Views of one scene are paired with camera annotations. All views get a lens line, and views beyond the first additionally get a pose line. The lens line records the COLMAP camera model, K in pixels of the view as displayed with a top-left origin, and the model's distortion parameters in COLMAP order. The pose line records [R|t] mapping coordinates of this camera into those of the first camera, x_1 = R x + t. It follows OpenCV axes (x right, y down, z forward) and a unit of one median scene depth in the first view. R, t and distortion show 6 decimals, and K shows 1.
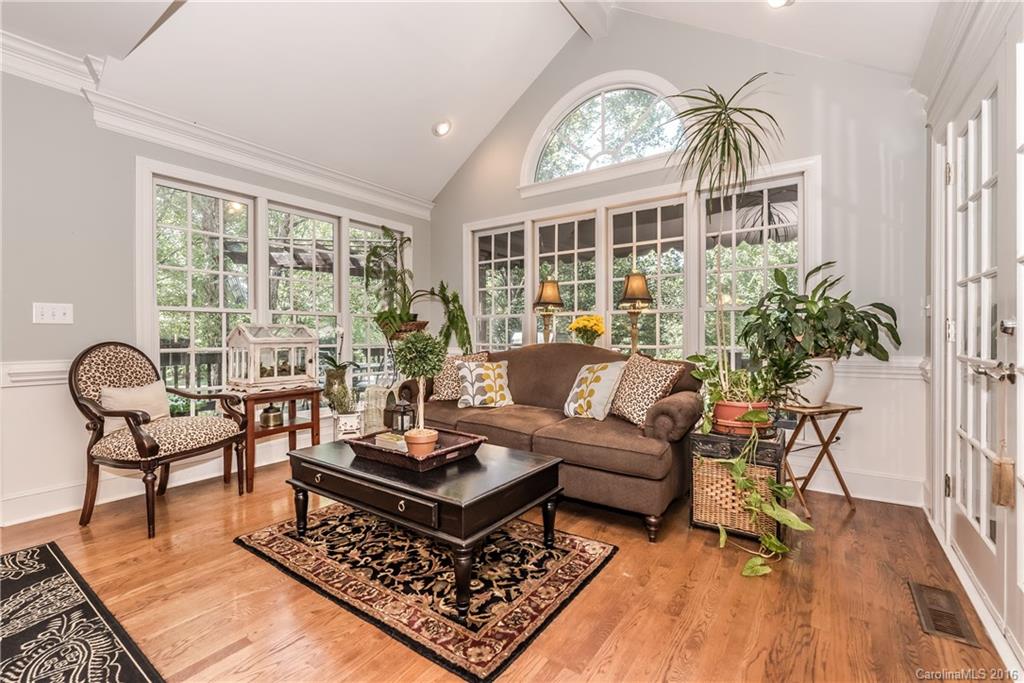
lens RADIAL K [[442.4, 0, 508.4], [0, 442.4, 334.9], [0, 0, 1]] dist [-0.001649, -0.000255]
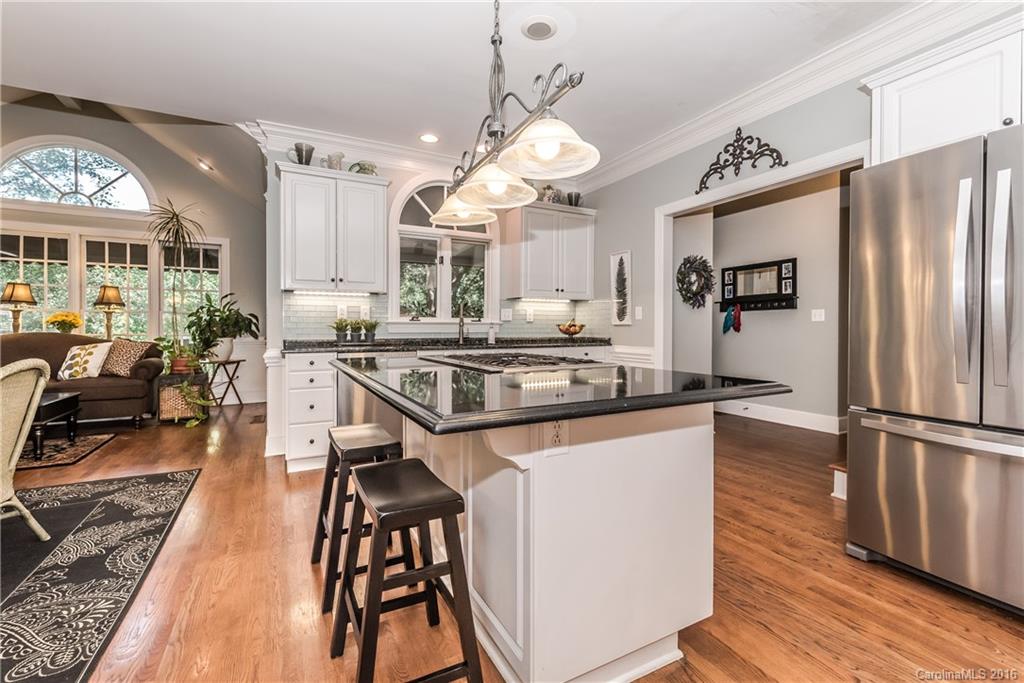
lens RADIAL K [[442.4, 0, 508.4], [0, 442.4, 334.9], [0, 0, 1]] dist [-0.001649, -0.000255]
pose [[0.452724, -0.008204, 0.891613, -0.596753], [-0.004067, 0.999928, 0.011266, 0.006918], [-0.891642, -0.008727, 0.452658, -1.205598]]
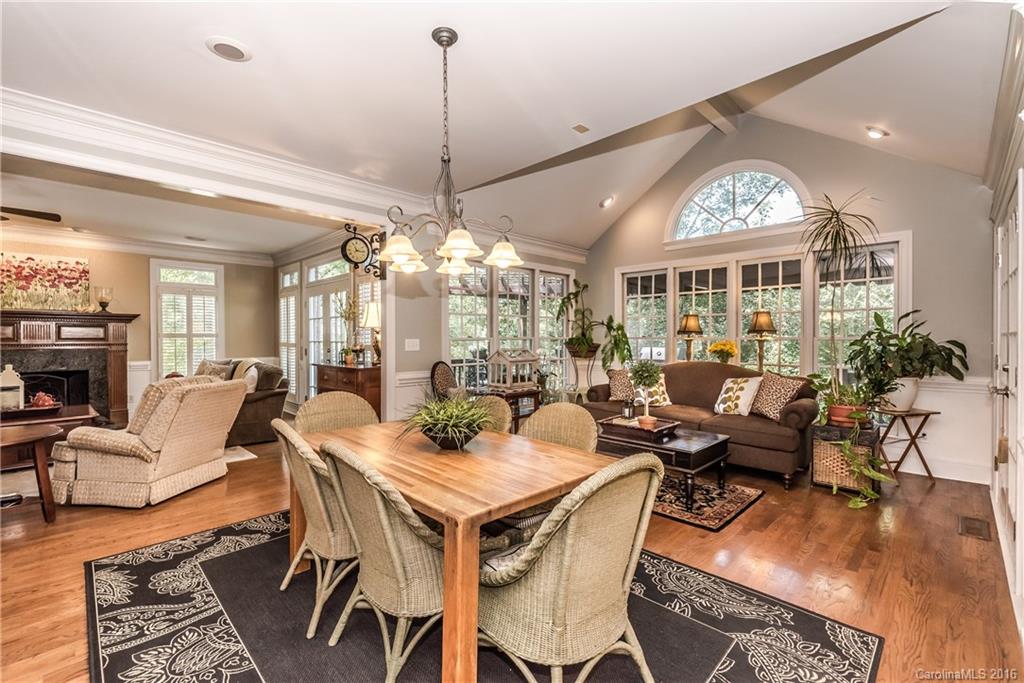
lens RADIAL K [[443.6, 0, 511.0], [0, 443.6, 338.3], [0, 0, 1]] dist [-0.002292, -0.000222]
pose [[0.986559, 0.001563, -0.163398, -0.347576], [-0.001175, 0.999996, 0.002473, -0.079420], [0.163402, -0.002248, 0.986557, -0.654079]]
